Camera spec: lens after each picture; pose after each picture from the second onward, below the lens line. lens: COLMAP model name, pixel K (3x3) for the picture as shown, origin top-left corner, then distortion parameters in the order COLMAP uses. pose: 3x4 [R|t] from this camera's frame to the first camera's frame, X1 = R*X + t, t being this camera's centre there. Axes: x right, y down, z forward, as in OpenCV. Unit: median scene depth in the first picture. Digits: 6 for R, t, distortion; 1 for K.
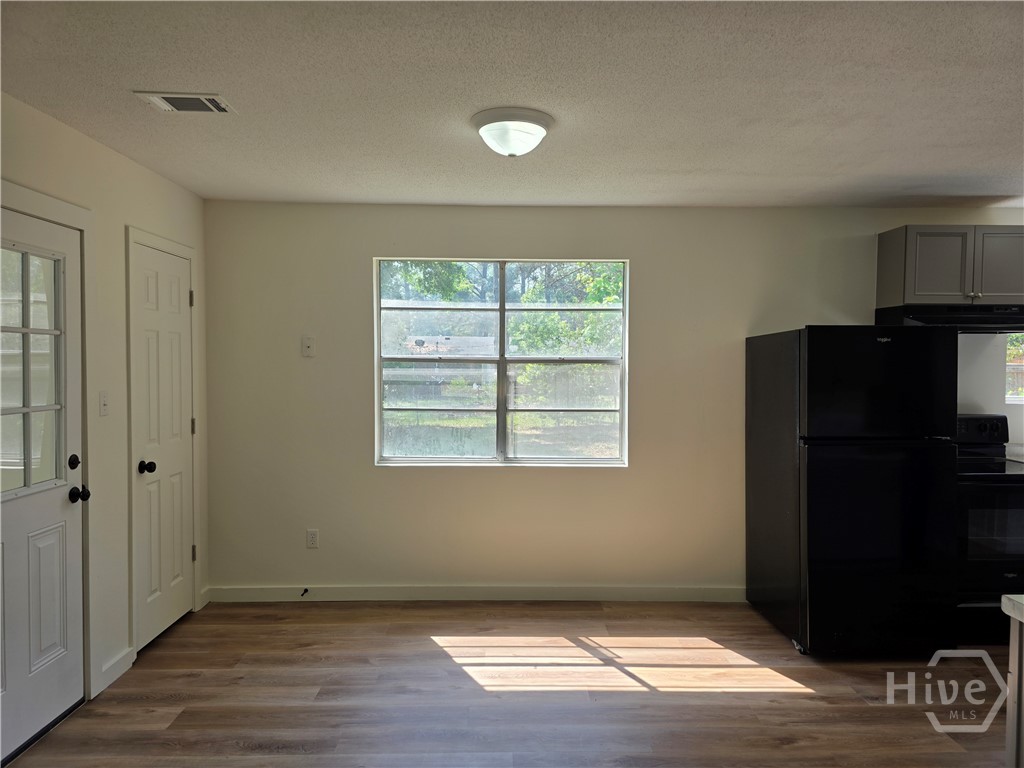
lens RADIAL K [[683.7, 0, 515.0], [0, 683.7, 380.3], [0, 0, 1]] dist [0.068002, -0.066375]
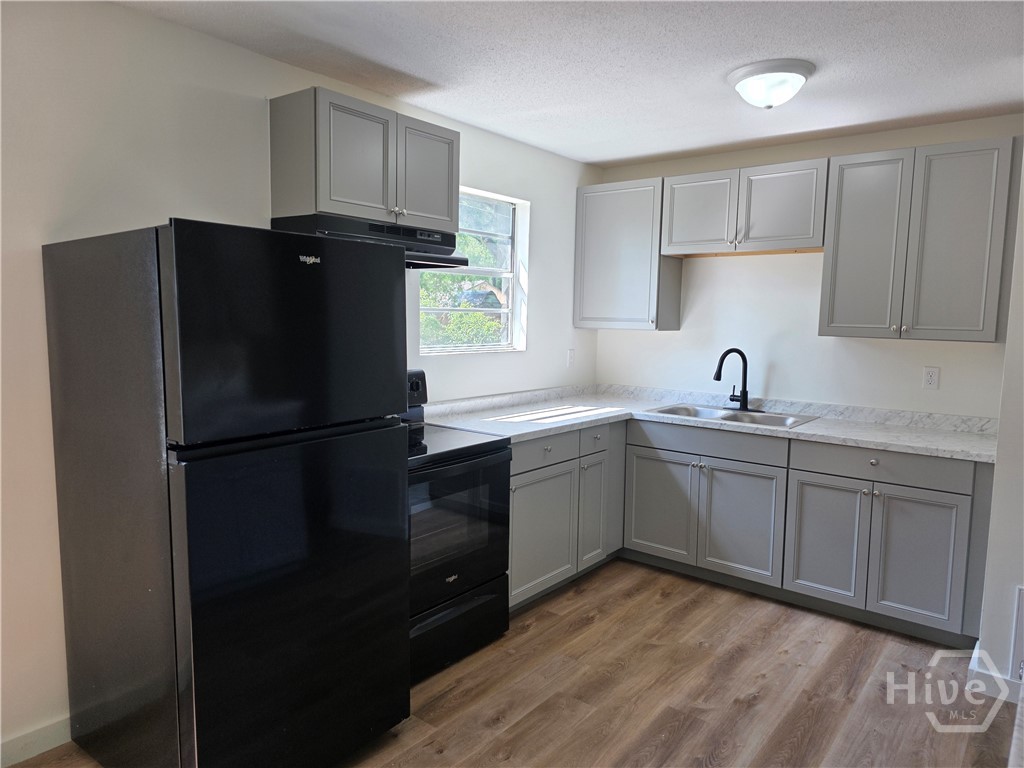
lens RADIAL K [[683.7, 0, 515.0], [0, 683.7, 380.3], [0, 0, 1]] dist [0.068002, -0.066375]
pose [[0.635883, -0.068795, 0.768713, 0.171124], [0.005209, 0.996379, 0.084861, -0.005458], [-0.771768, -0.049958, 0.633939, 0.442505]]
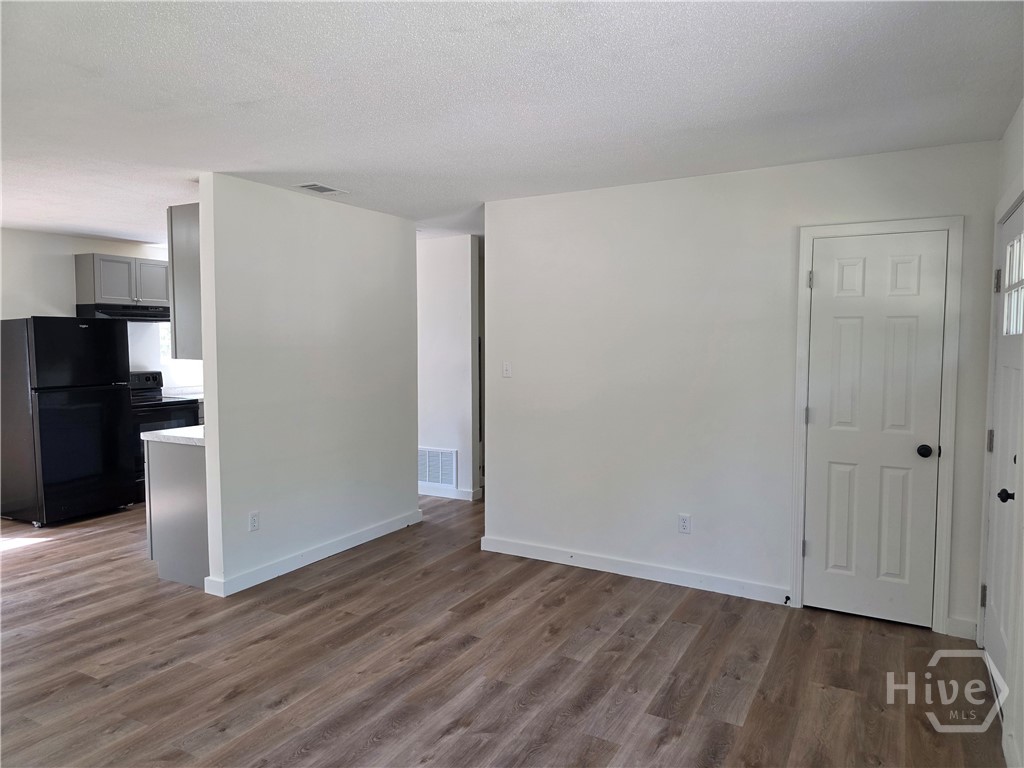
lens RADIAL K [[683.7, 0, 515.0], [0, 683.7, 380.3], [0, 0, 1]] dist [0.068002, -0.066375]
pose [[0.499387, -0.055827, 0.864579, -0.350214], [0.028818, 0.998440, 0.047826, 0.018547], [-0.865900, 0.001032, 0.500216, -0.639288]]
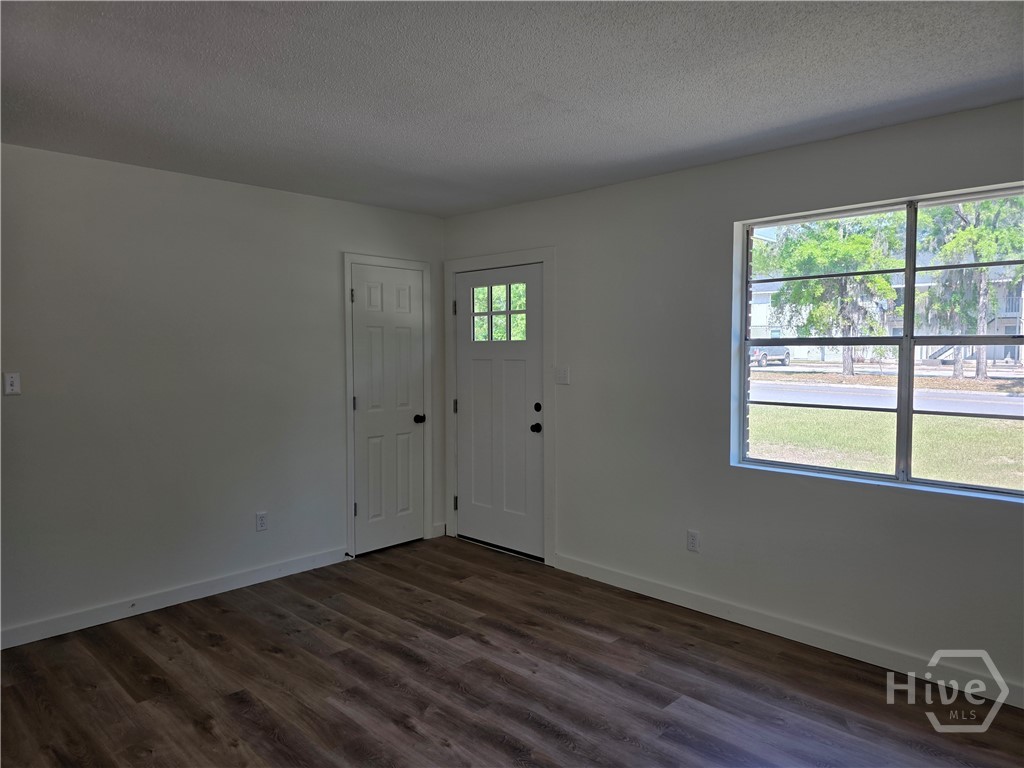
lens RADIAL K [[683.7, 0, 515.0], [0, 683.7, 380.3], [0, 0, 1]] dist [0.068002, -0.066375]
pose [[-0.710690, -0.042431, 0.702225, -0.359417], [0.015830, 0.996962, 0.076261, -0.002738], [-0.703327, 0.065314, -0.707859, 0.155781]]
